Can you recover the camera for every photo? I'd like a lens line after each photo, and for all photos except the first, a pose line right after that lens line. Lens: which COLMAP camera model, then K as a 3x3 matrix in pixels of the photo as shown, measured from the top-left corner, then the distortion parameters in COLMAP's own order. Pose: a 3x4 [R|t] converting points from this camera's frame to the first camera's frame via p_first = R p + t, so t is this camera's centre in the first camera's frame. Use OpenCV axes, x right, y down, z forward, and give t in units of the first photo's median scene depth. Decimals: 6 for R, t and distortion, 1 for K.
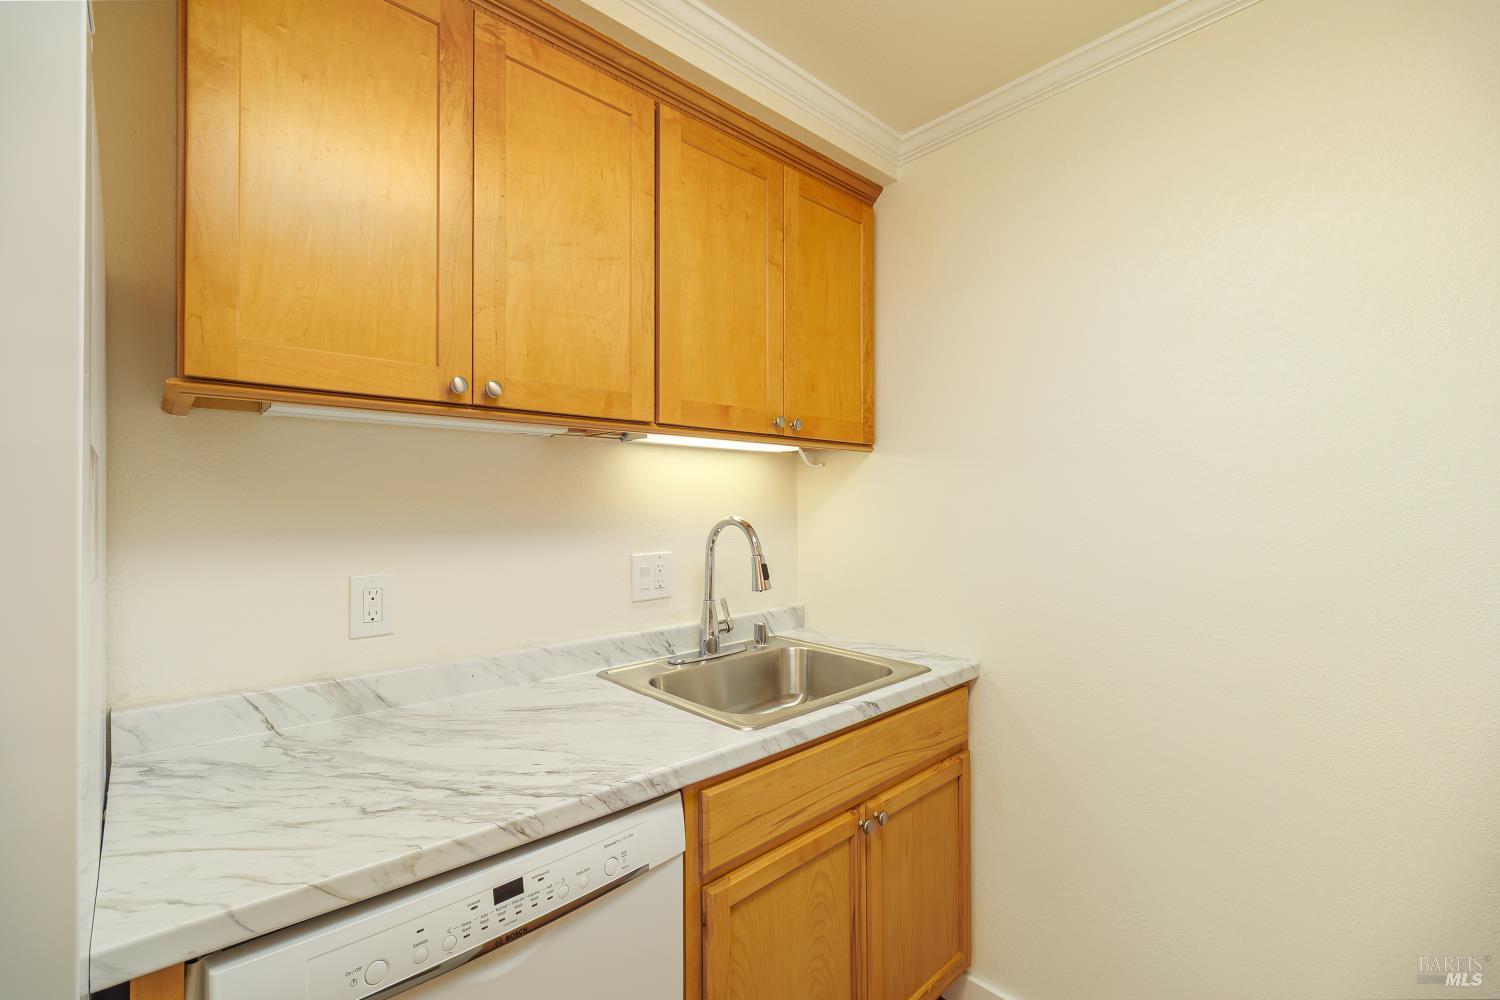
lens RADIAL K [[659.8, 0, 750.0], [0, 659.8, 500.0], [0, 0, 1]] dist [0.000345, -0.000278]
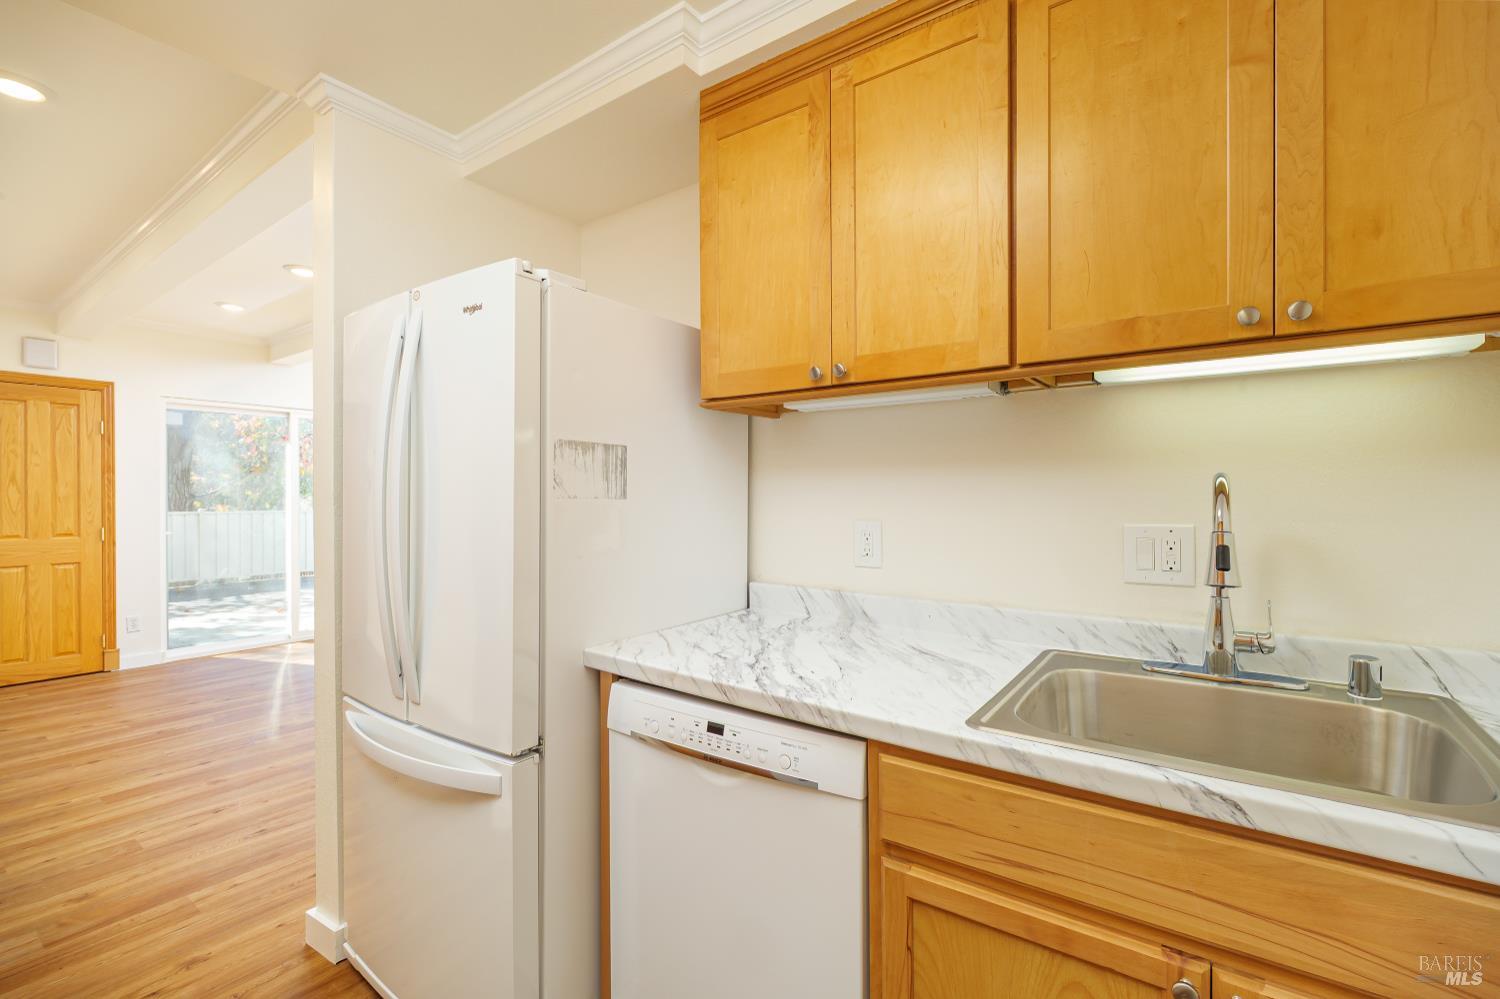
lens RADIAL K [[651.1, 0, 776.4], [0, 651.1, 502.4], [0, 0, 1]] dist [-0.004686, -0.000435]
pose [[0.204492, 0.017828, -0.978706, 0.755967], [0.009412, 0.999752, 0.020178, 0.051830], [0.978823, -0.013337, 0.204273, 0.613479]]
